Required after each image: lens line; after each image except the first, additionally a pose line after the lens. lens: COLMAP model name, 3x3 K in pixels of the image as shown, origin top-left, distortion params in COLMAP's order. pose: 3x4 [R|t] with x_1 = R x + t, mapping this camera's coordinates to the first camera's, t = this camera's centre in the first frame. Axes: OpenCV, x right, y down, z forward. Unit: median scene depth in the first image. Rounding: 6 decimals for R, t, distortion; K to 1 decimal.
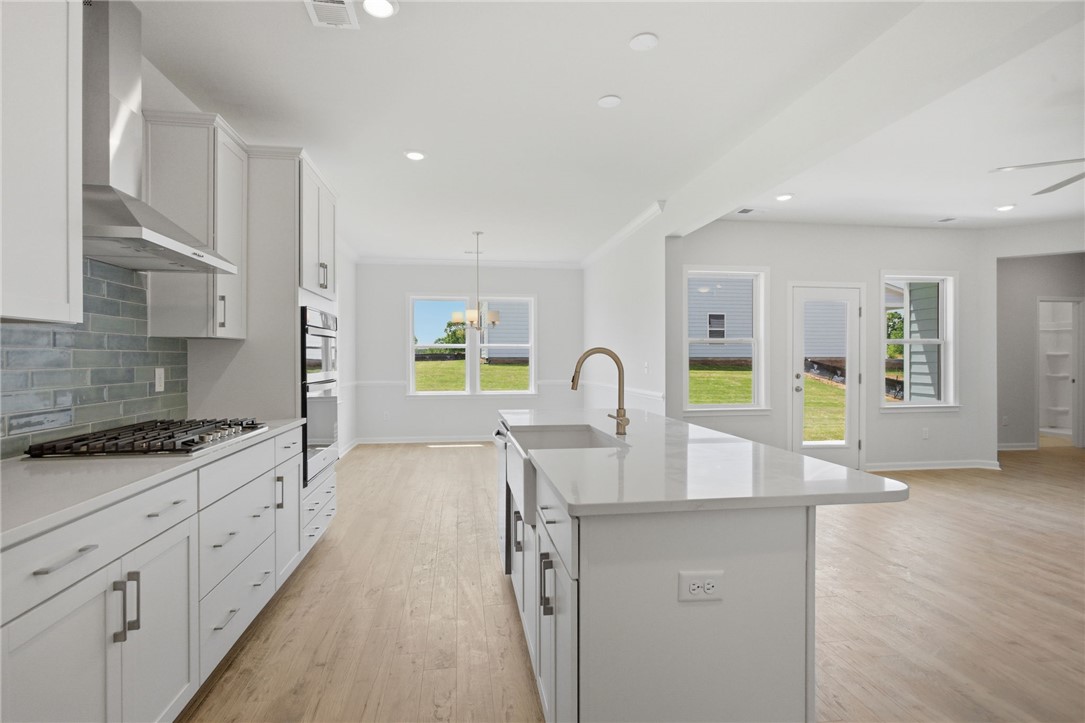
lens RADIAL K [[517.8, 0, 533.4], [0, 517.8, 358.6], [0, 0, 1]] dist [-0.007103, 0.003033]
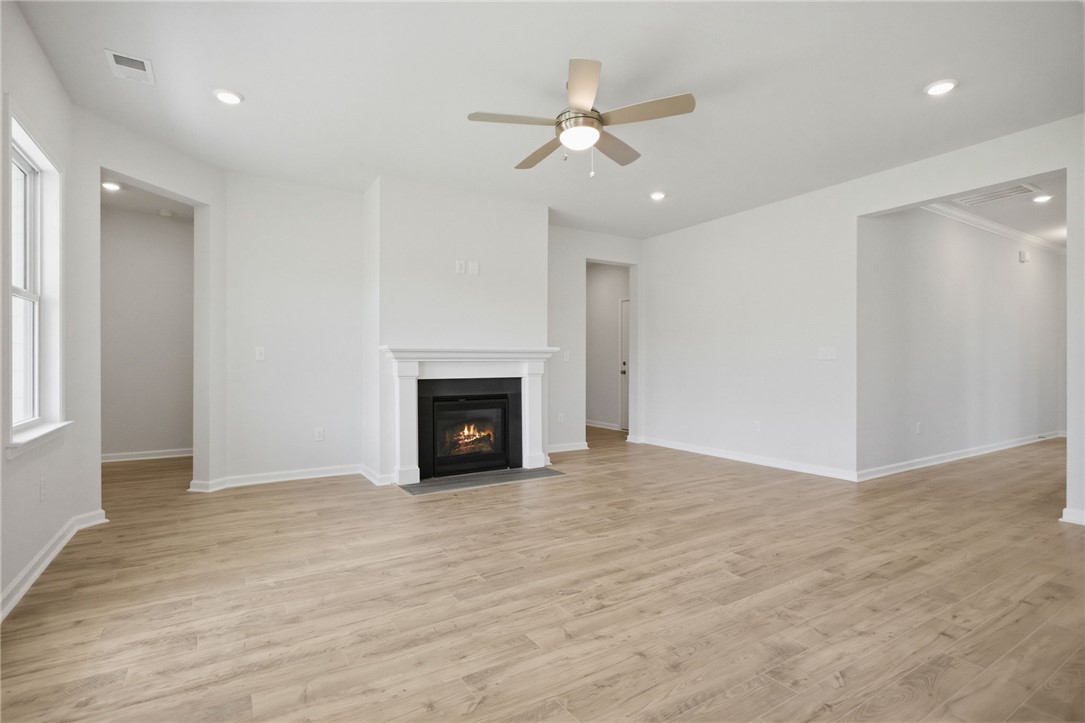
lens RADIAL K [[517.8, 0, 535.9], [0, 517.8, 364.4], [0, 0, 1]] dist [-0.007103, 0.003033]
pose [[-0.393895, -0.000395, 0.919155, 0.152389], [0.000498, 1.000000, 0.000643, 0.031947], [-0.919155, 0.000711, -0.393895, 0.767428]]
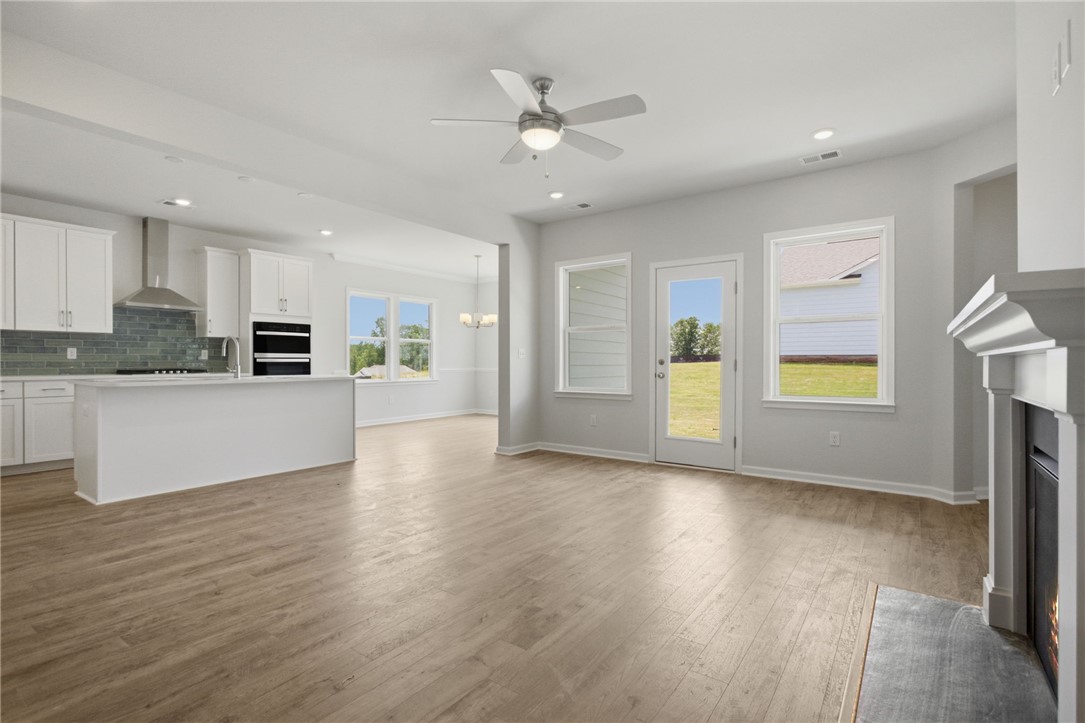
lens RADIAL K [[517.8, 0, 536.4], [0, 517.8, 362.1], [0, 0, 1]] dist [-0.007103, 0.003033]
pose [[0.708757, 0.002137, -0.705450, 0.969827], [-0.001718, 0.999998, 0.001304, 0.031812], [0.705451, 0.000288, 0.708759, 0.153705]]
